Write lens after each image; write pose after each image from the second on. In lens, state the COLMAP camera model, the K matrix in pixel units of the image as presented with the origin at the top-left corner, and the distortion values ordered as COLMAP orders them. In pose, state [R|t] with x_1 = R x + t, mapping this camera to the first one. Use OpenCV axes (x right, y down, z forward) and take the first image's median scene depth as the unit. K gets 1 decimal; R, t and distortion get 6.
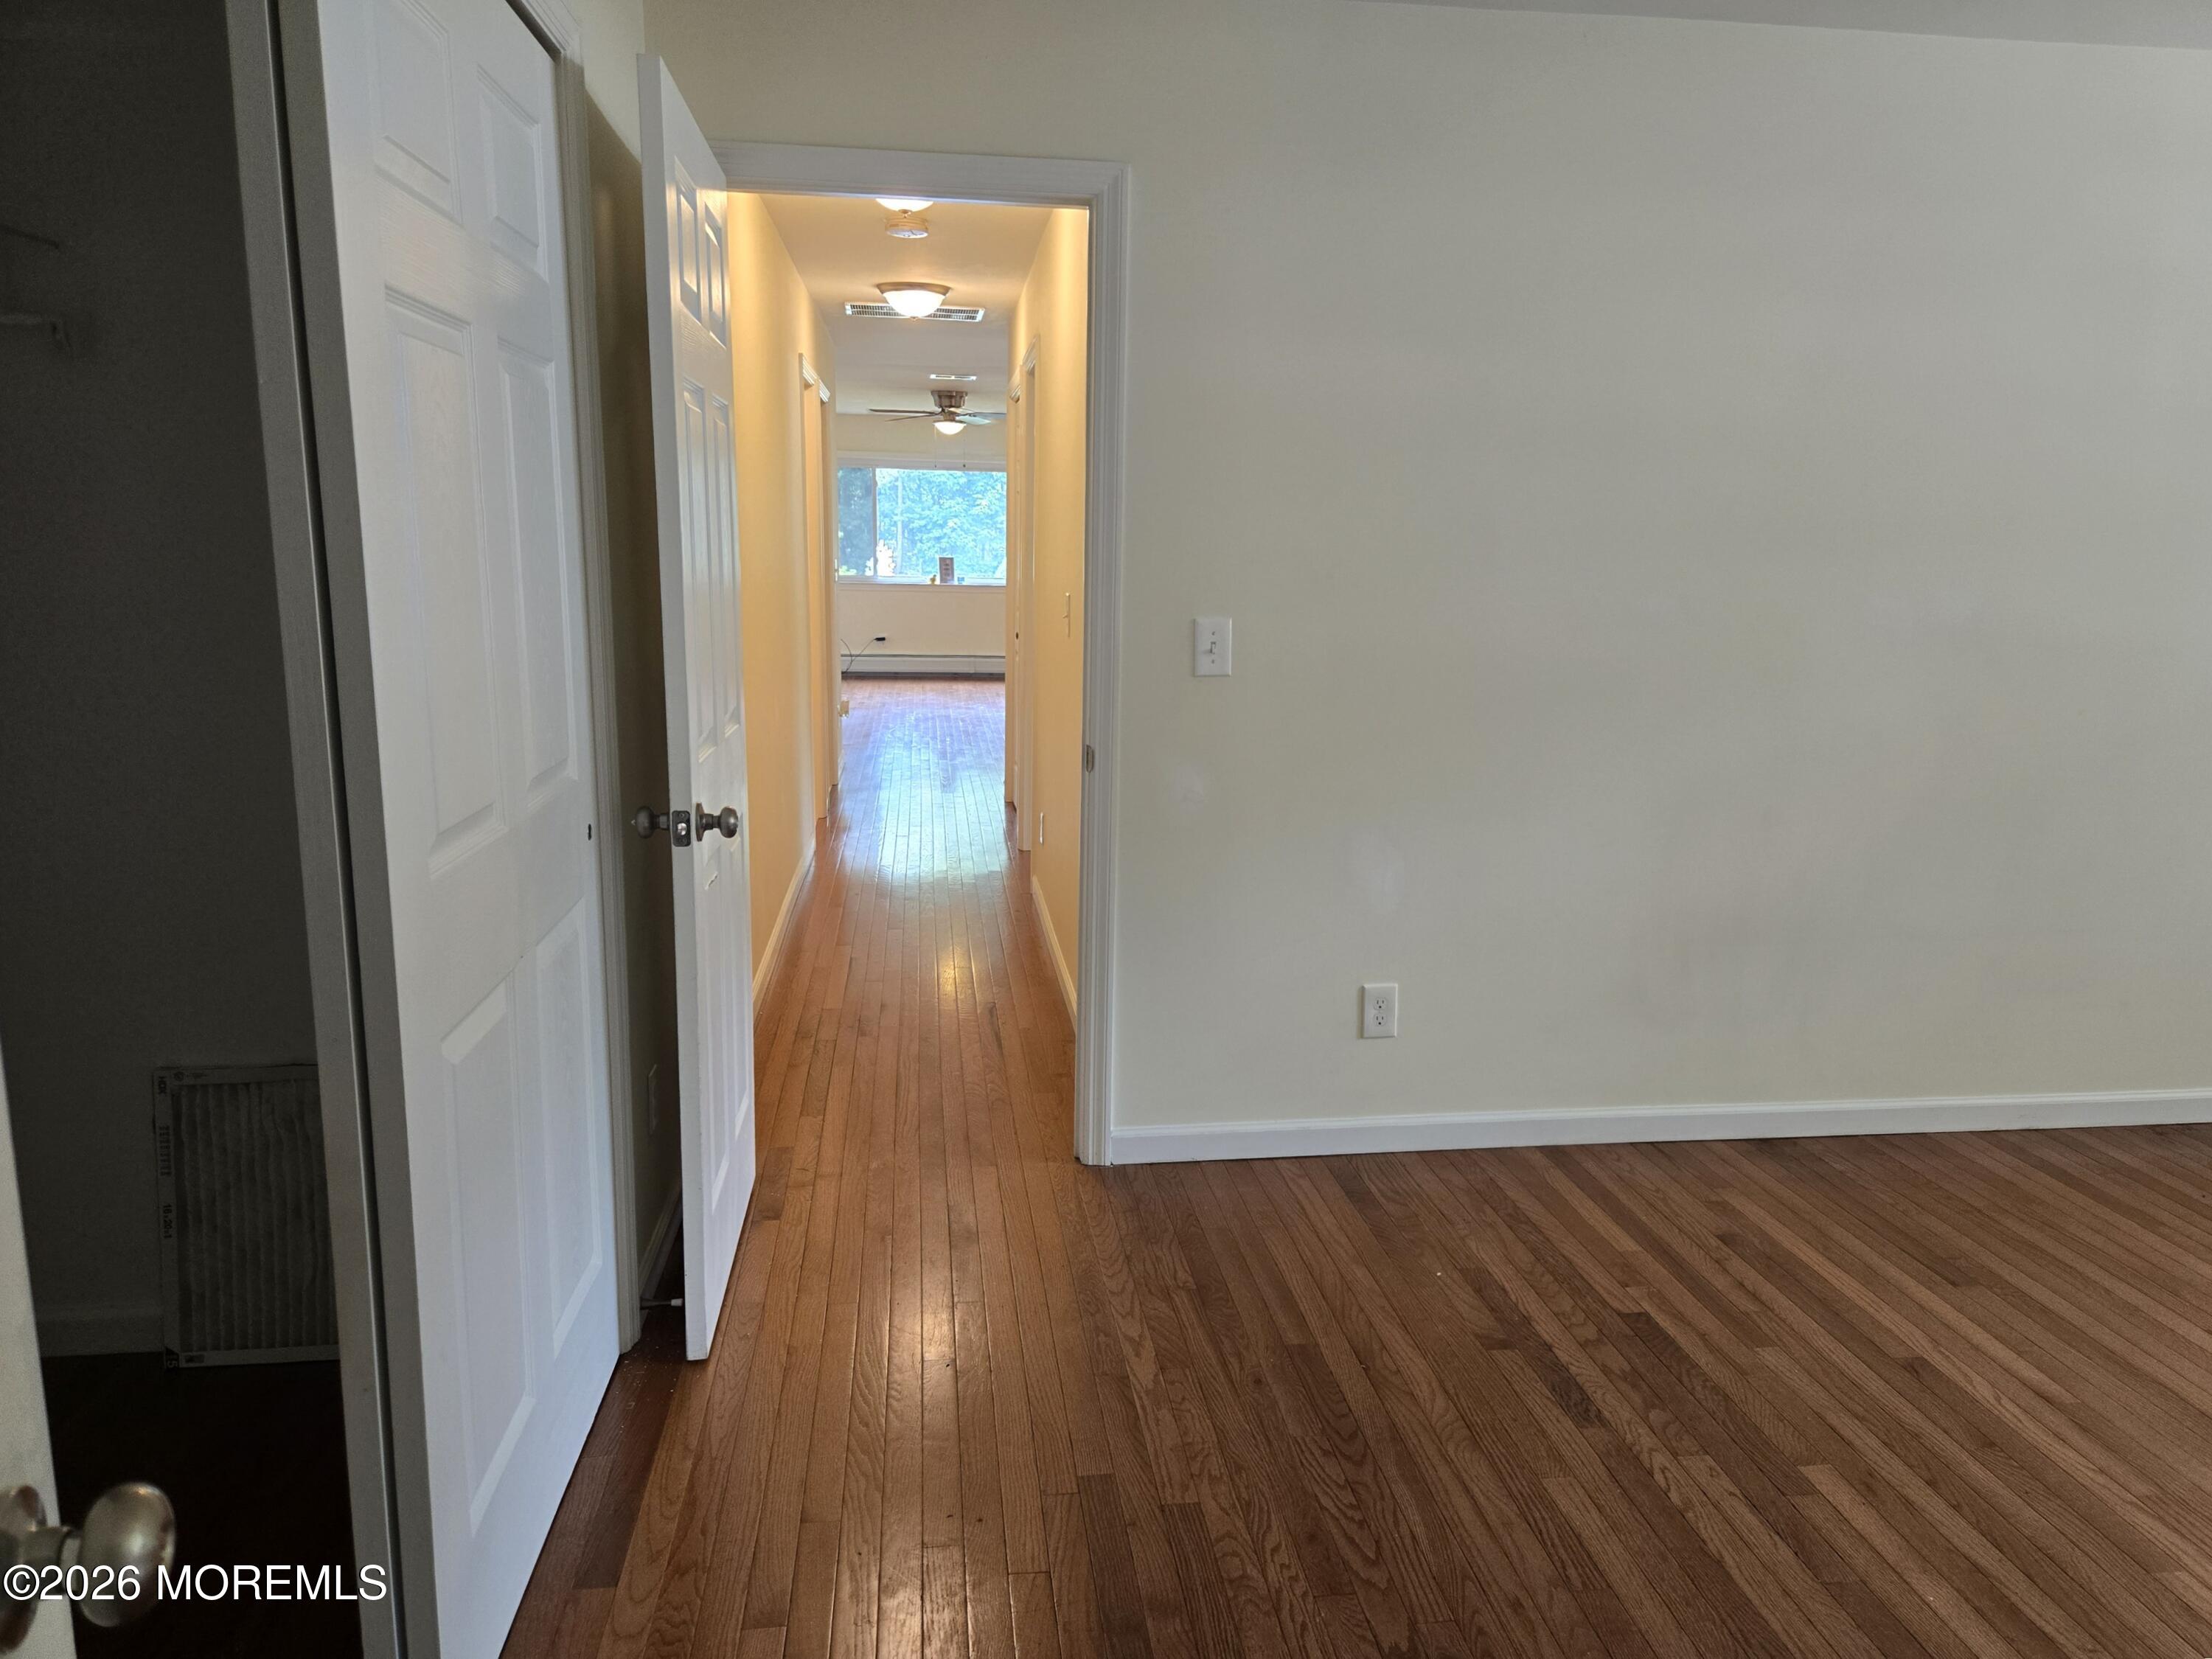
lens RADIAL K [[1480.6, 0, 1109.8], [0, 1480.6, 827.2], [0, 0, 1]] dist [0.071389, -0.055708]
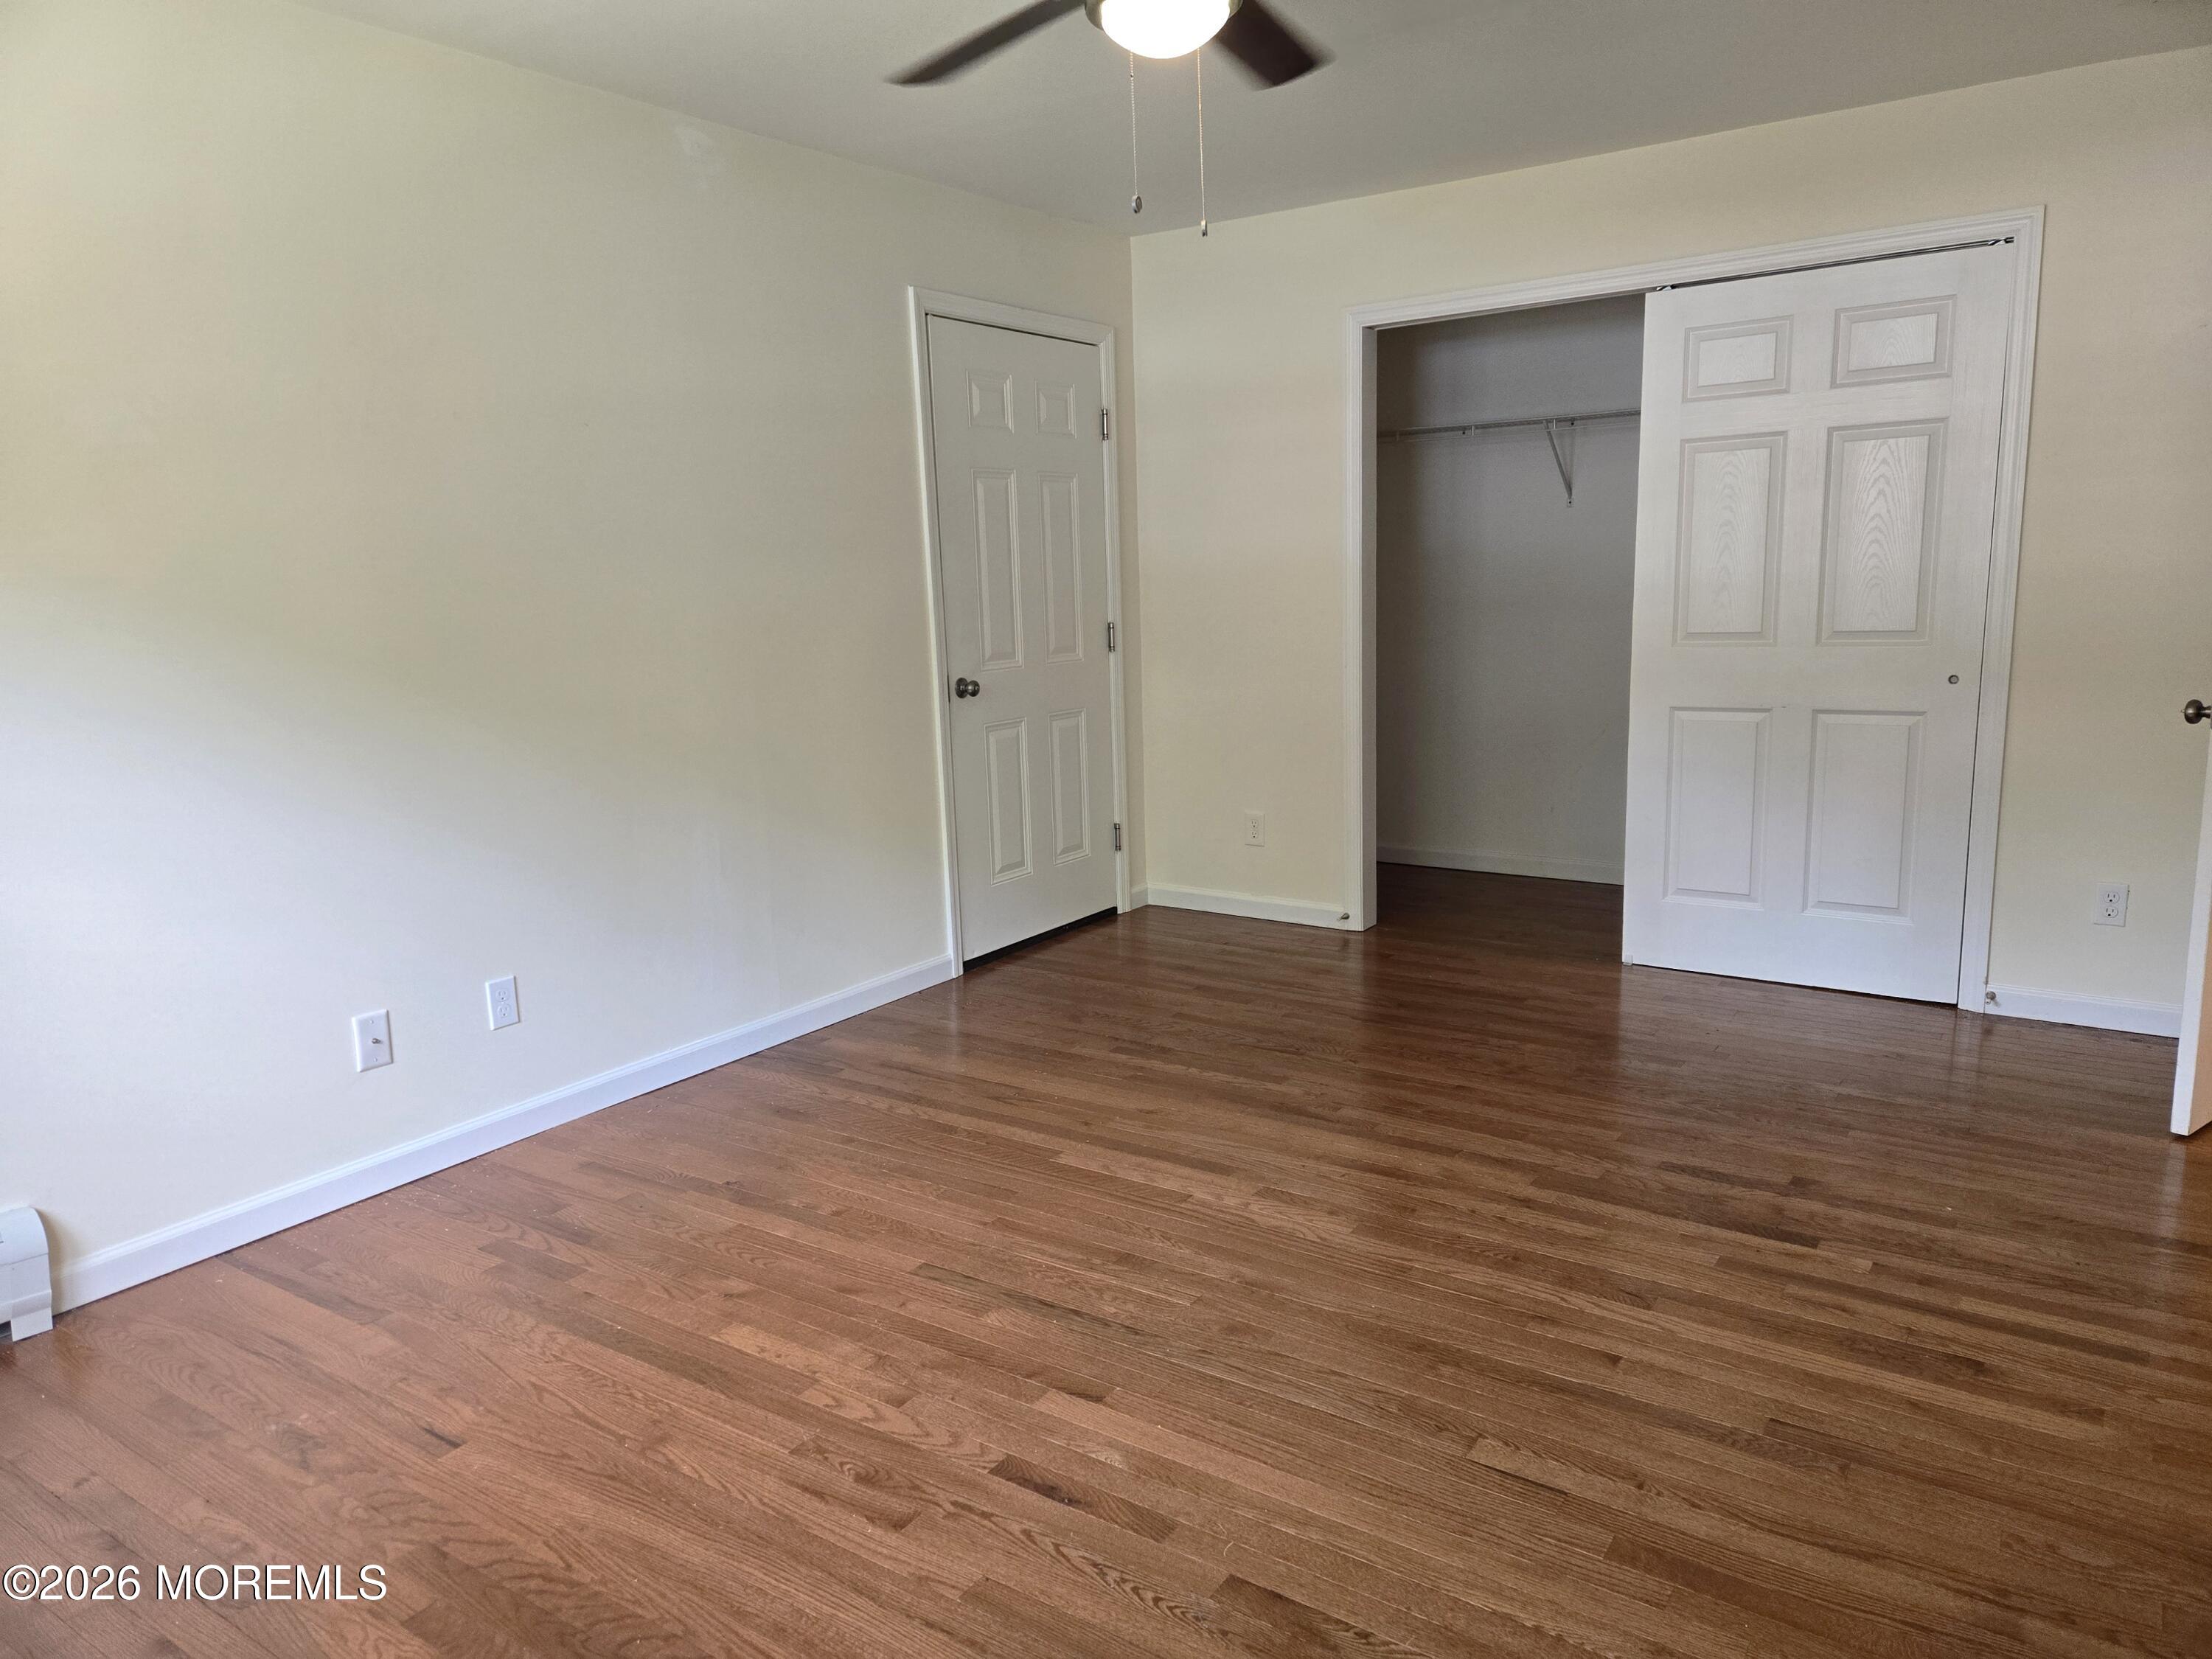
lens RADIAL K [[1480.6, 0, 1109.8], [0, 1480.6, 827.2], [0, 0, 1]] dist [0.071389, -0.055708]
pose [[-0.660716, 0.133320, -0.738701, 1.405168], [-0.122710, 0.951679, 0.281514, -0.175778], [0.740538, 0.276646, -0.612430, 1.211596]]
